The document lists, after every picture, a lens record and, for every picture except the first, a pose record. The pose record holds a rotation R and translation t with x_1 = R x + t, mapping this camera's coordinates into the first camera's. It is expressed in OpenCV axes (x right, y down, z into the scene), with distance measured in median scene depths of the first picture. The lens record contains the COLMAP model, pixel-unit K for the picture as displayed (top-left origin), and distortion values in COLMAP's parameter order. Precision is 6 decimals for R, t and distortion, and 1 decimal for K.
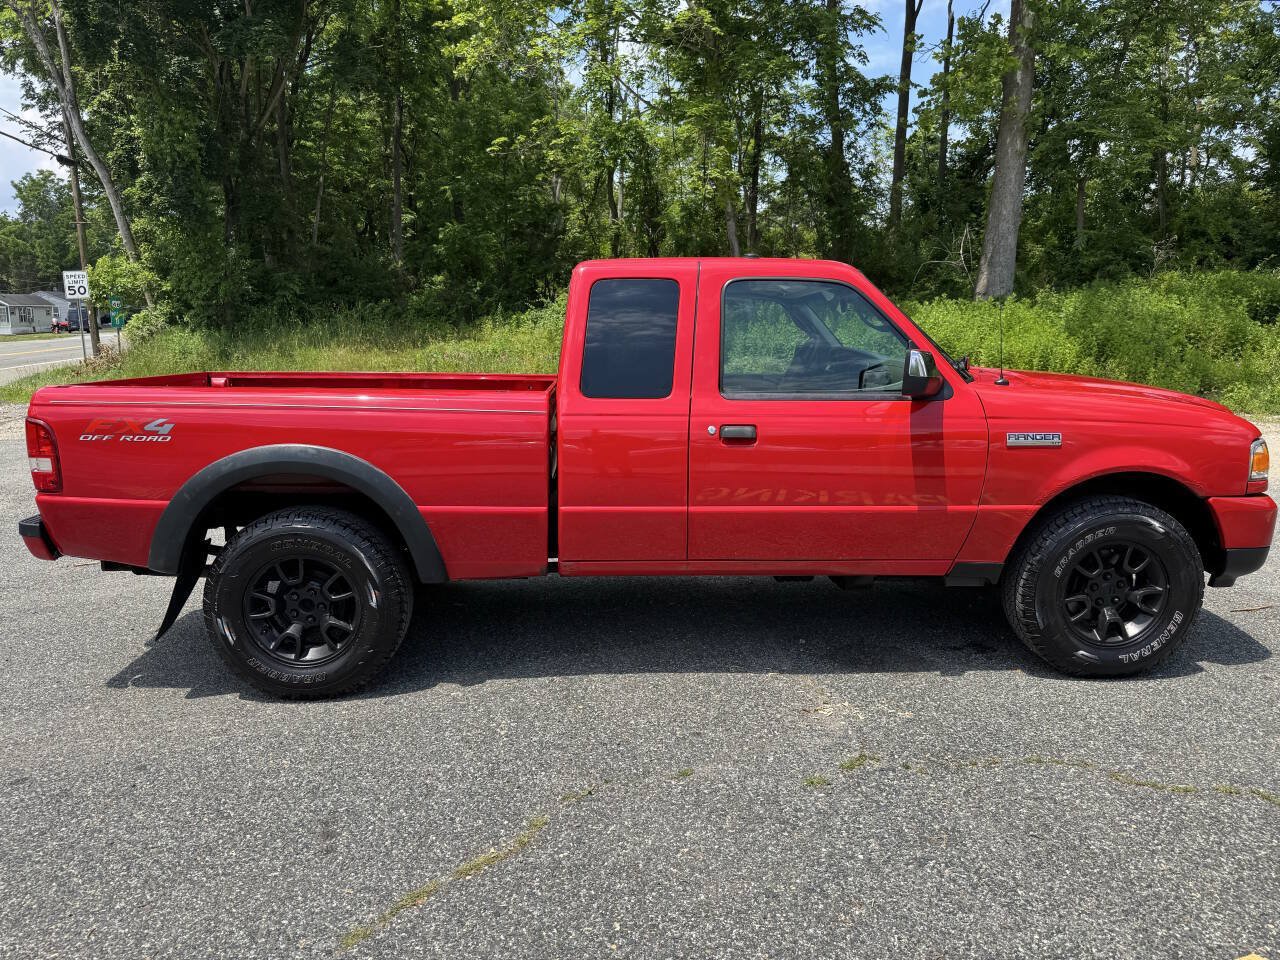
lens RADIAL K [[898.4, 0, 640.0], [0, 898.4, 480.0], [0, 0, 1]] dist [0.012623, -0.018592]
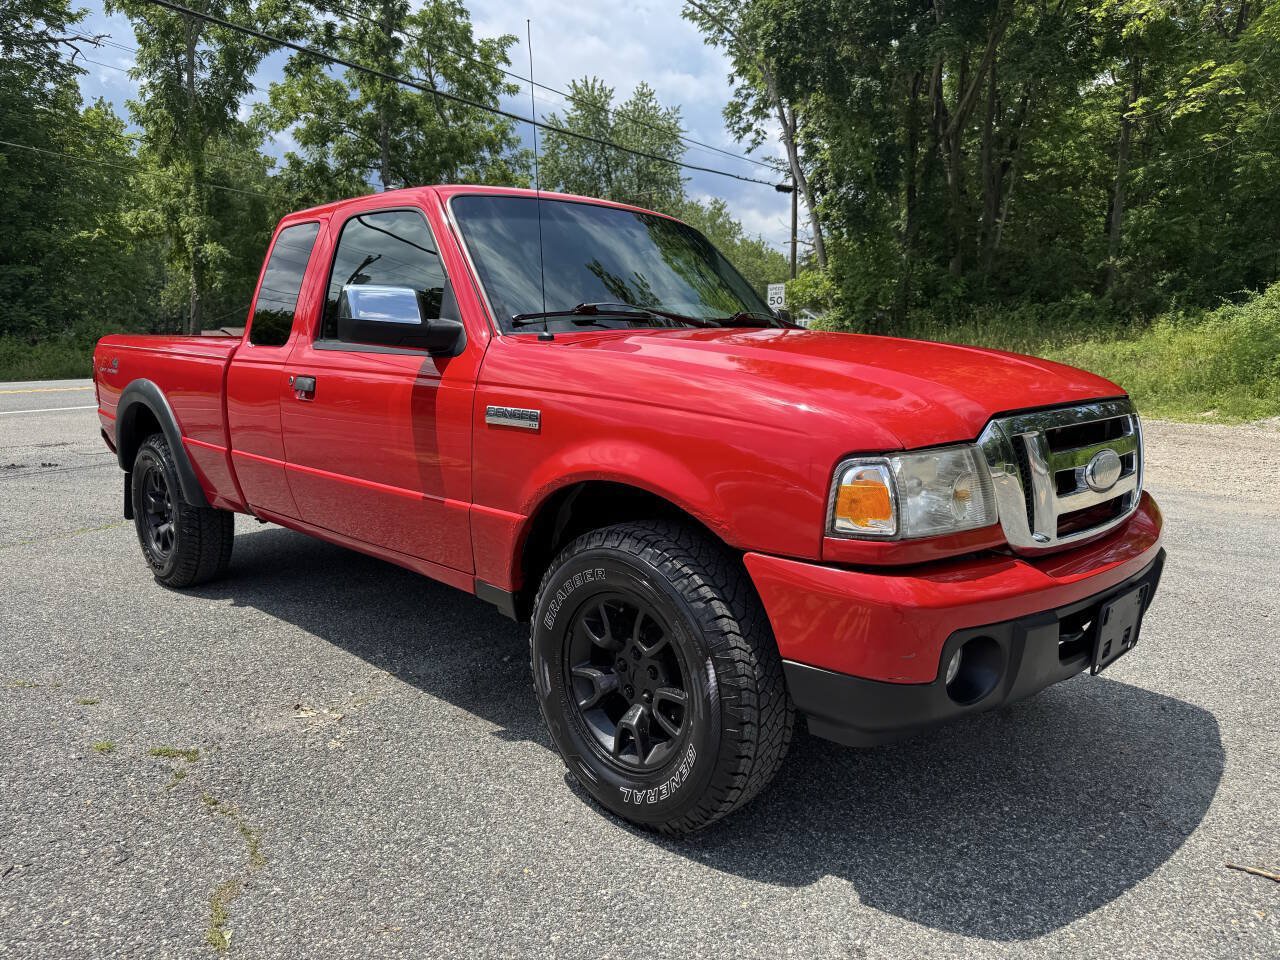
lens RADIAL K [[898.4, 0, 640.0], [0, 898.4, 480.0], [0, 0, 1]] dist [0.012623, -0.018592]
pose [[0.673062, 0.110869, -0.731228, 0.150235], [-0.118872, 0.992063, 0.041000, -0.005470], [0.729970, 0.059327, 0.680899, 0.091741]]
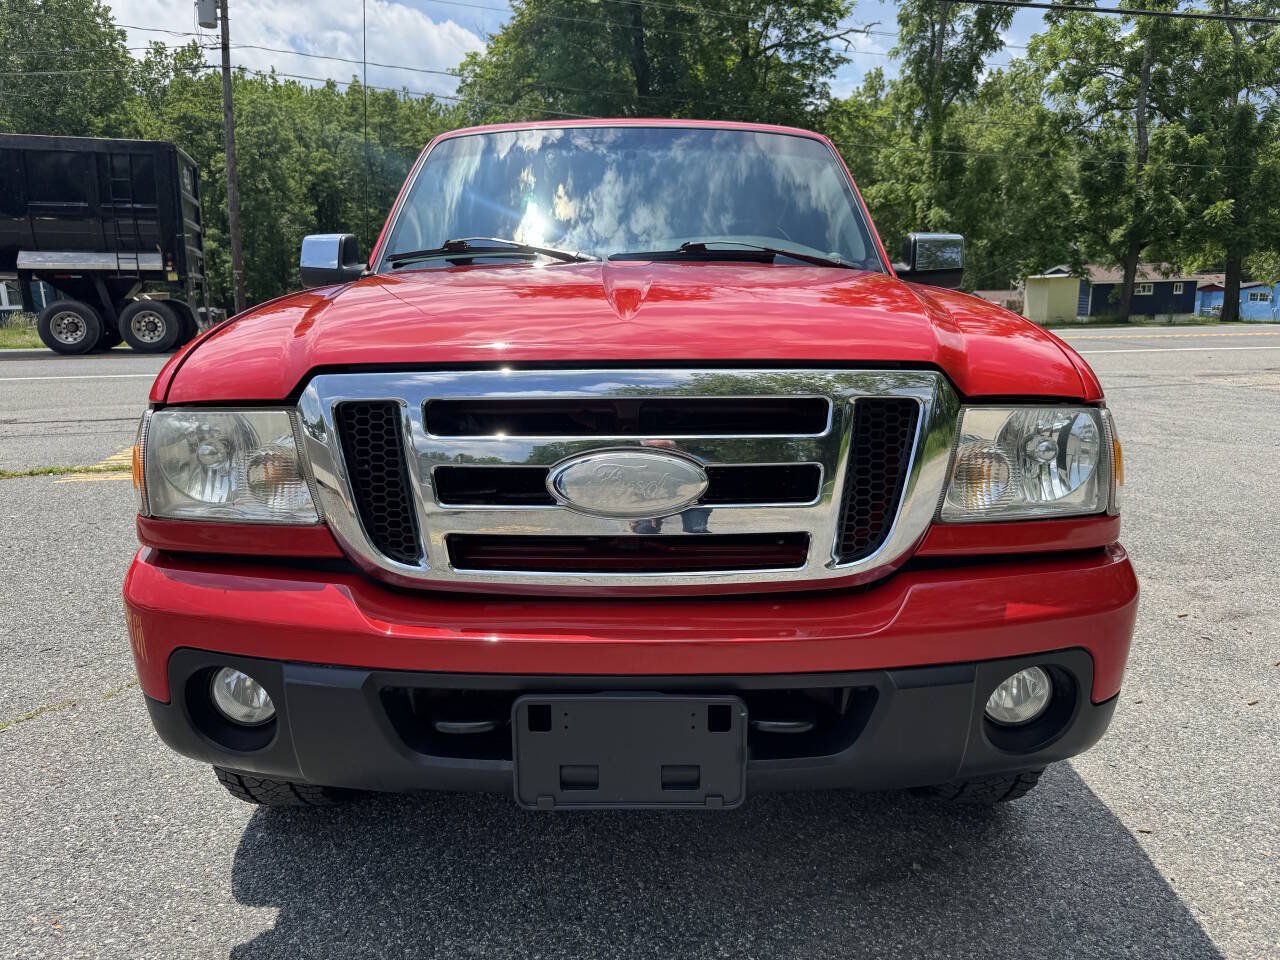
lens RADIAL K [[898.4, 0, 640.0], [0, 898.4, 480.0], [0, 0, 1]] dist [0.012623, -0.018592]
pose [[-0.055043, 0.187211, -0.980776, 0.166373], [-0.156862, 0.968447, 0.193661, -0.018446], [0.986086, 0.164506, -0.023939, 0.188410]]
